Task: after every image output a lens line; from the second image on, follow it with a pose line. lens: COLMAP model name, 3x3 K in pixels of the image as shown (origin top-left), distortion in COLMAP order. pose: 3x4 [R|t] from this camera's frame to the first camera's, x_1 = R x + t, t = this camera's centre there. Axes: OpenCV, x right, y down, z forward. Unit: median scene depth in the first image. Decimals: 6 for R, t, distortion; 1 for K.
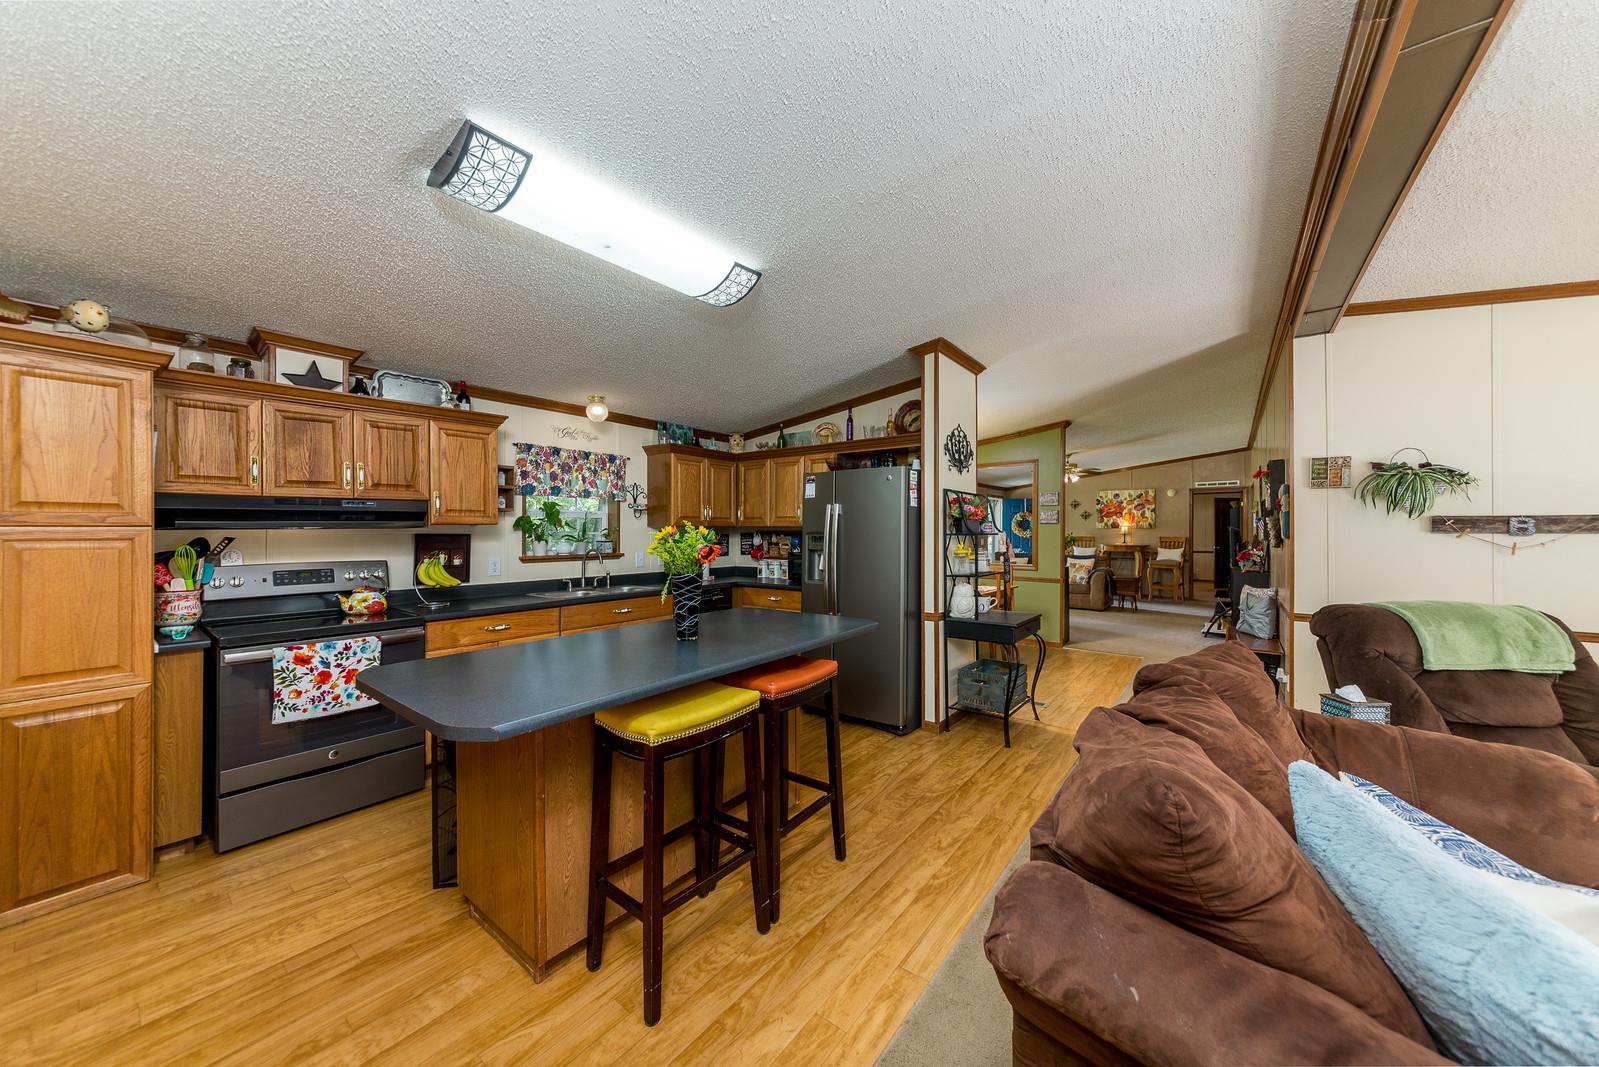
lens RADIAL K [[552.0, 0, 804.3], [0, 552.0, 527.7], [0, 0, 1]] dist [-0.001590, -0.000098]
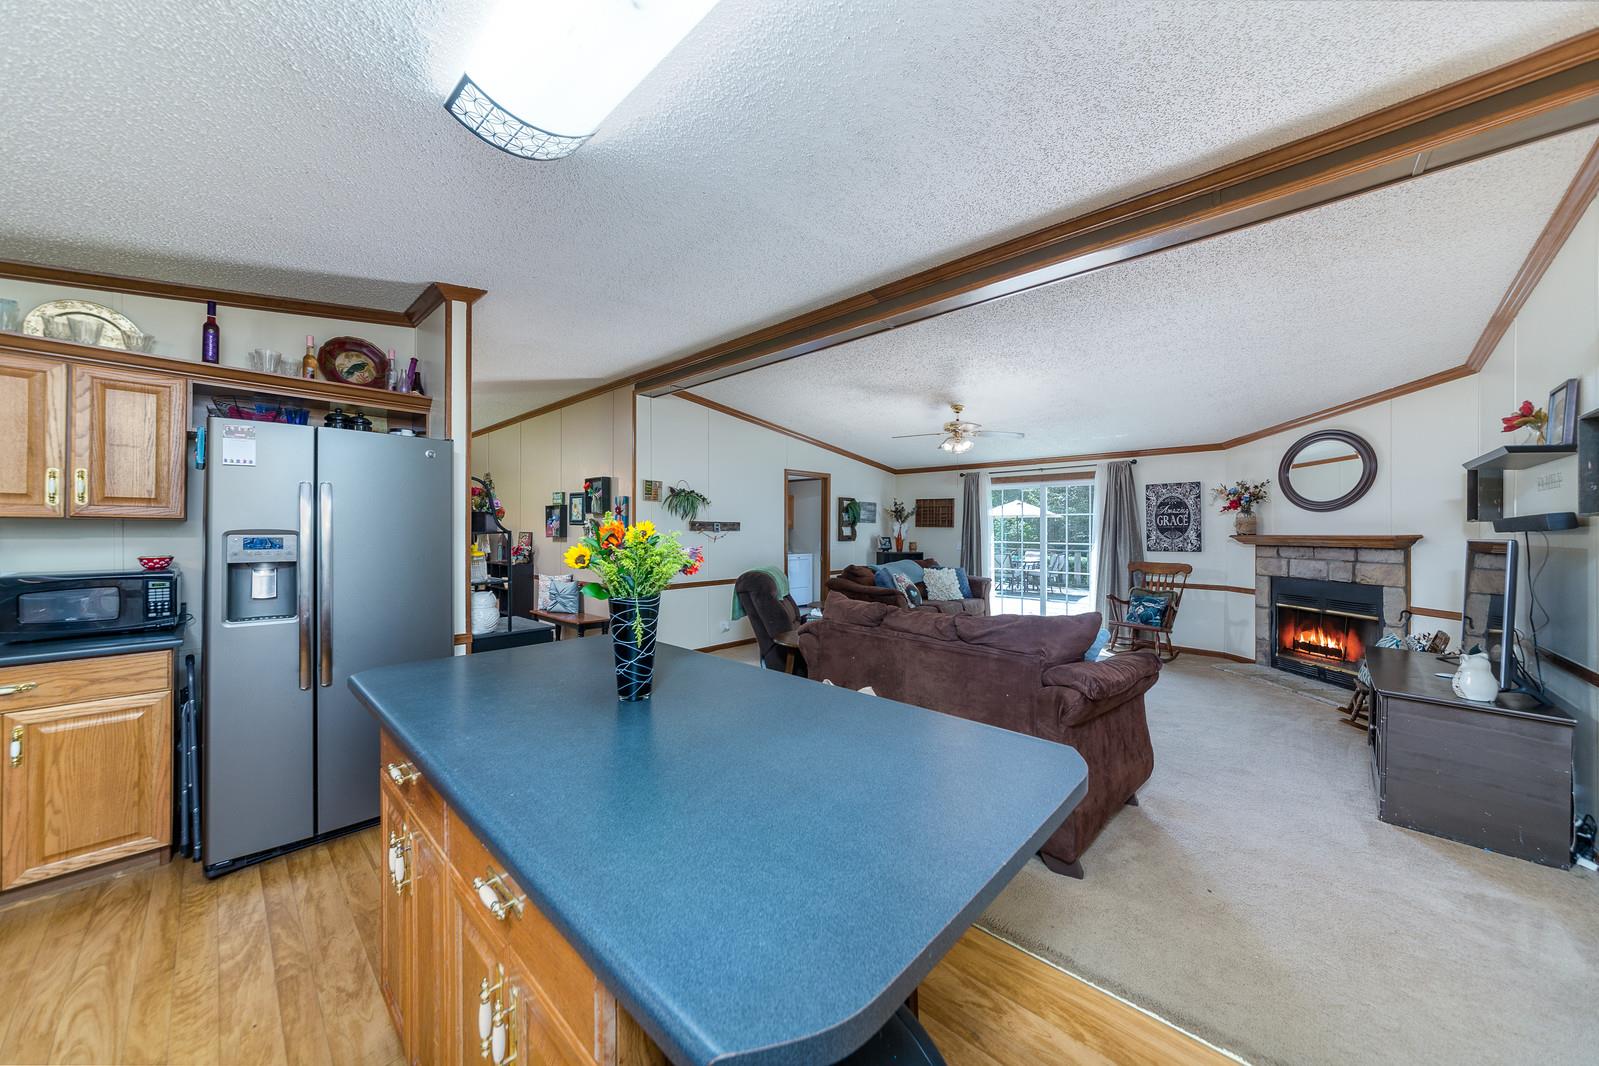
lens RADIAL K [[552.0, 0, 807.7], [0, 552.0, 532.0], [0, 0, 1]] dist [-0.001590, -0.000098]
pose [[0.077518, -0.002034, 0.996989, -0.537426], [-0.005943, 0.999979, 0.002502, 0.006498], [-0.996973, -0.006119, 0.077504, 0.466660]]
